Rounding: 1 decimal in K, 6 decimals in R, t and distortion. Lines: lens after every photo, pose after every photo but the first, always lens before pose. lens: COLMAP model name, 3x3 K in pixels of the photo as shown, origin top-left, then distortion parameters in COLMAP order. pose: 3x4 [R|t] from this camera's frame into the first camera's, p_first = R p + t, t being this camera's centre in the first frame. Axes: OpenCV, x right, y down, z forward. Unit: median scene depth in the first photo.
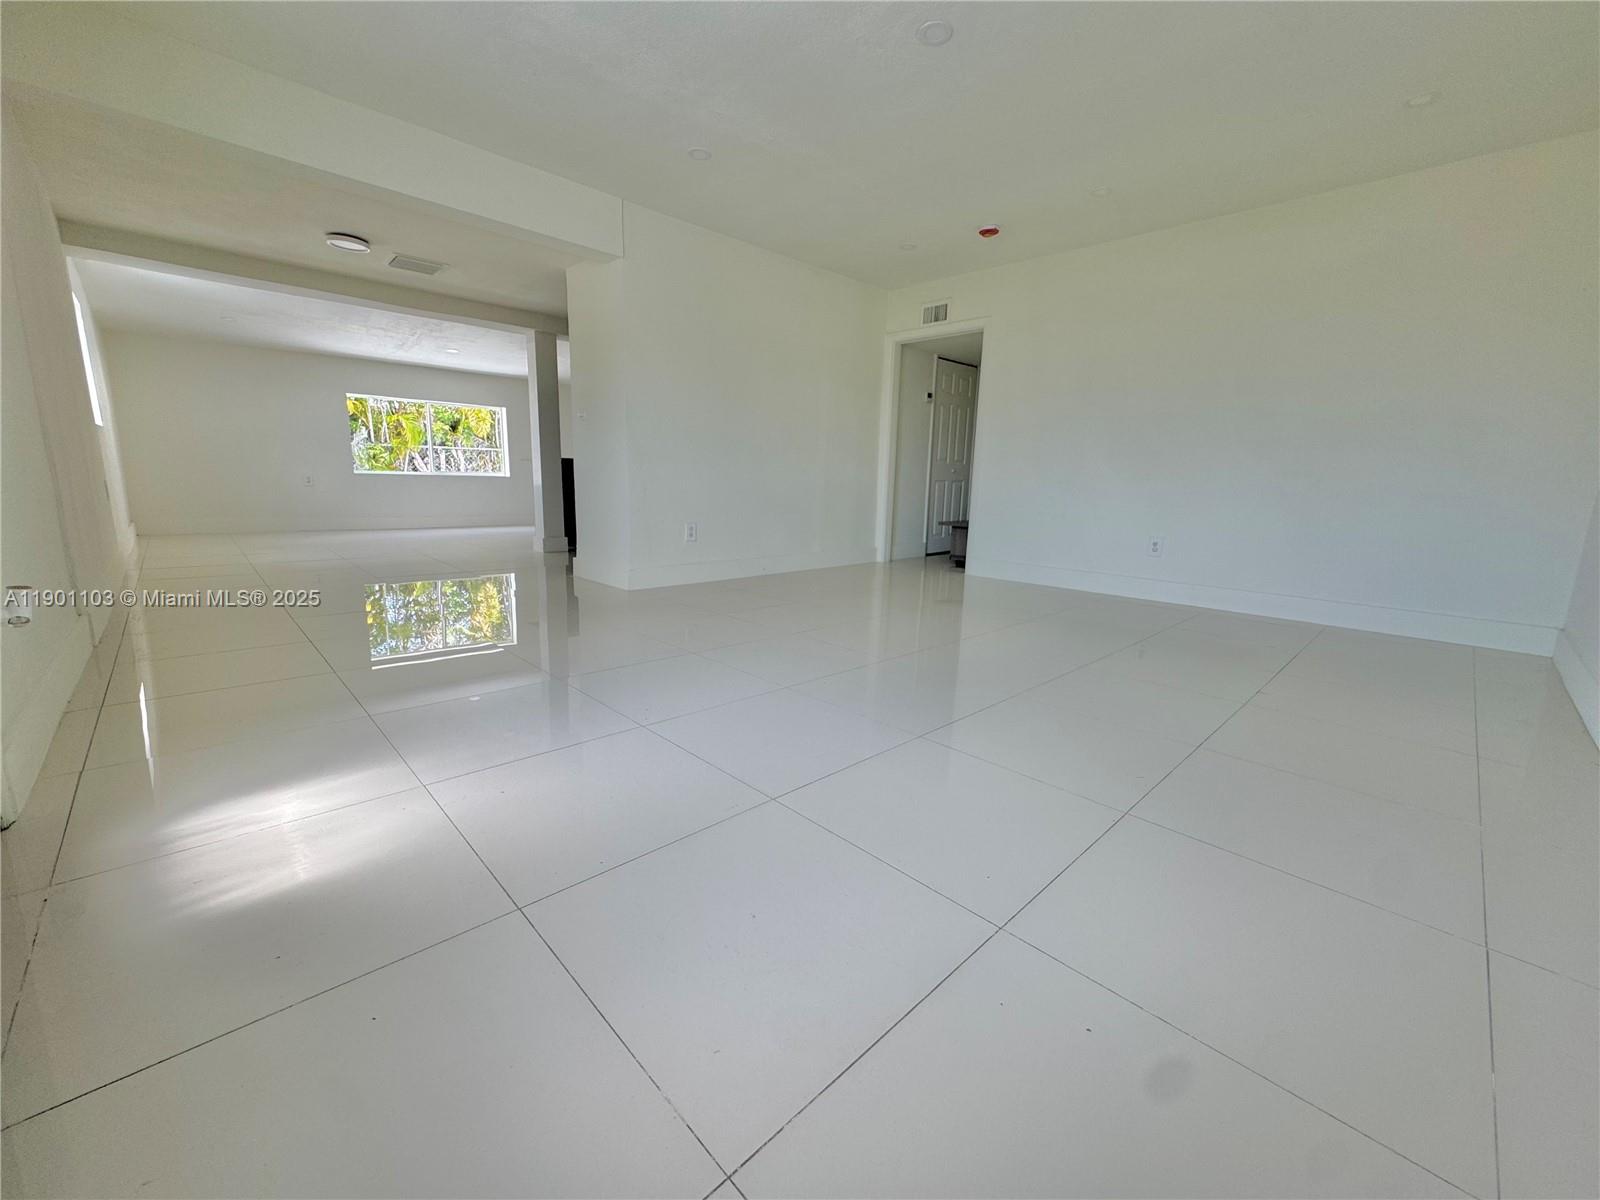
lens RADIAL K [[639.9, 0, 800.1], [0, 639.9, 597.3], [0, 0, 1]] dist [-0.001222, -0.000713]
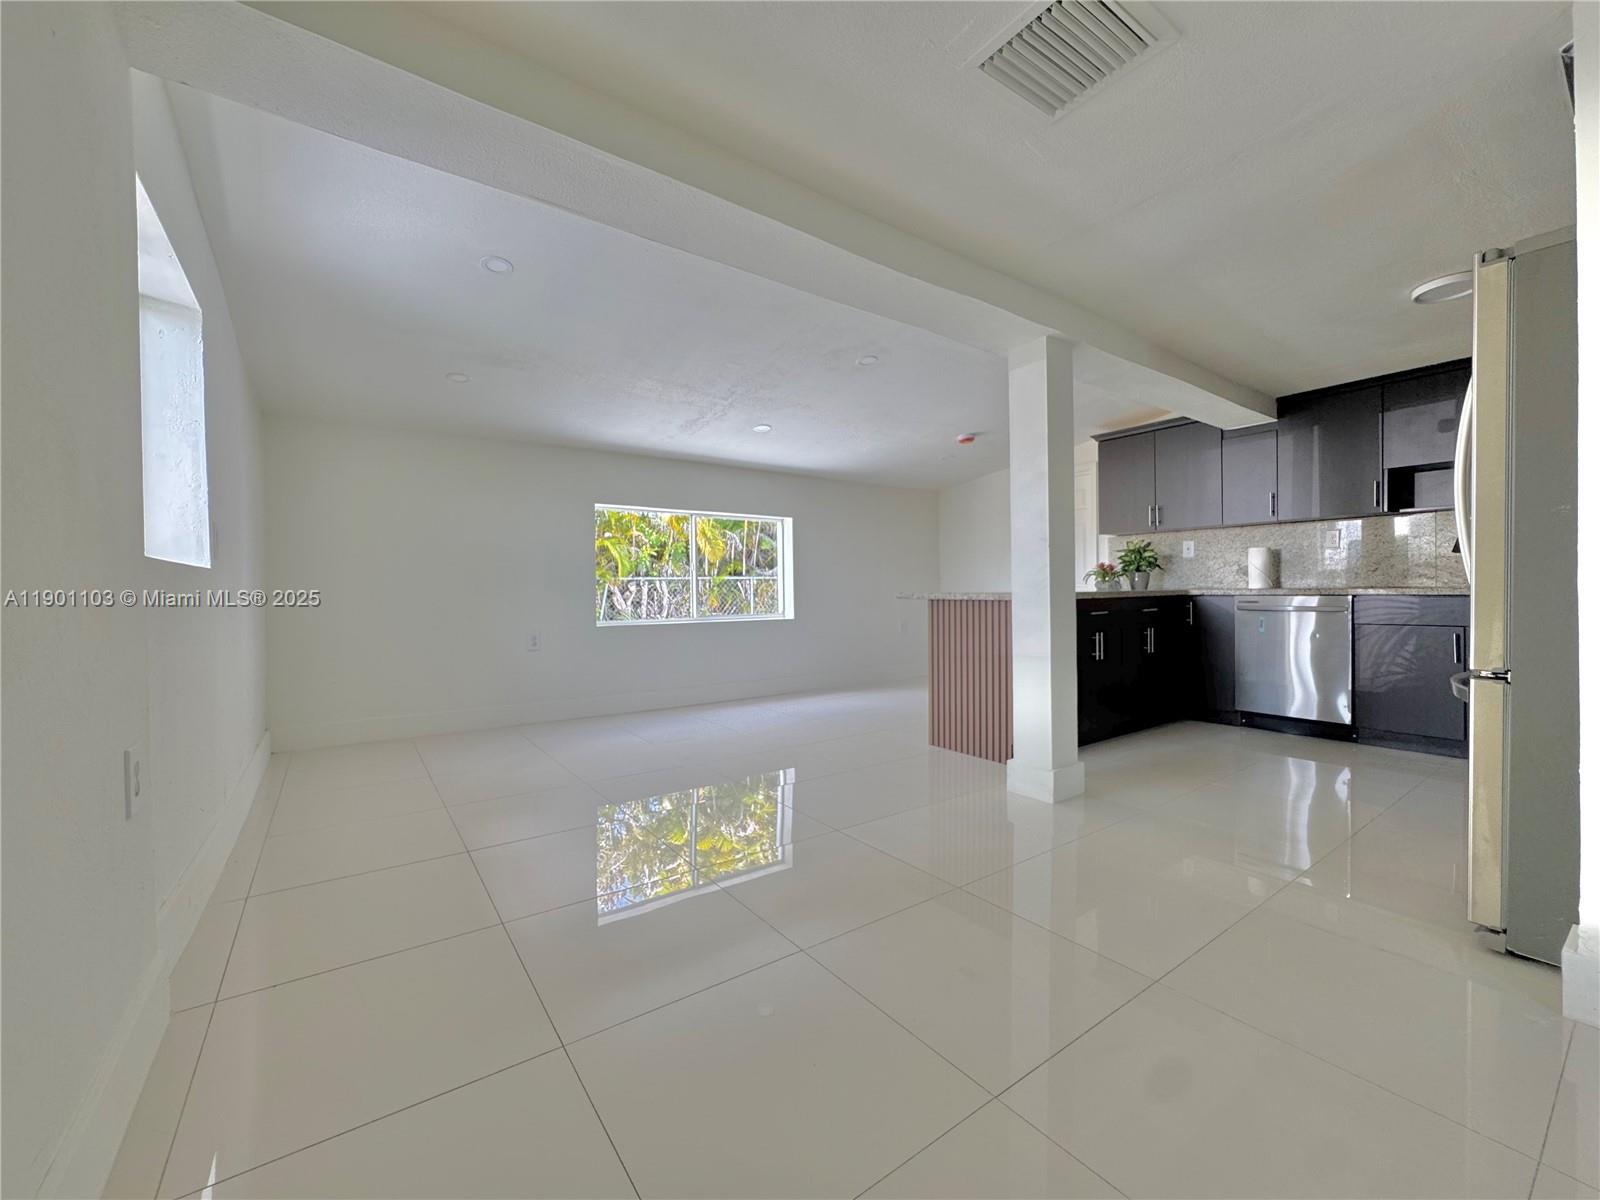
lens RADIAL K [[639.9, 0, 801.5], [0, 639.9, 601.6], [0, 0, 1]] dist [-0.001222, -0.000713]
pose [[0.989858, -0.034871, -0.137716, -0.279056], [0.010987, 0.985294, -0.170517, -0.074173], [0.141637, 0.167274, 0.975684, 0.280047]]
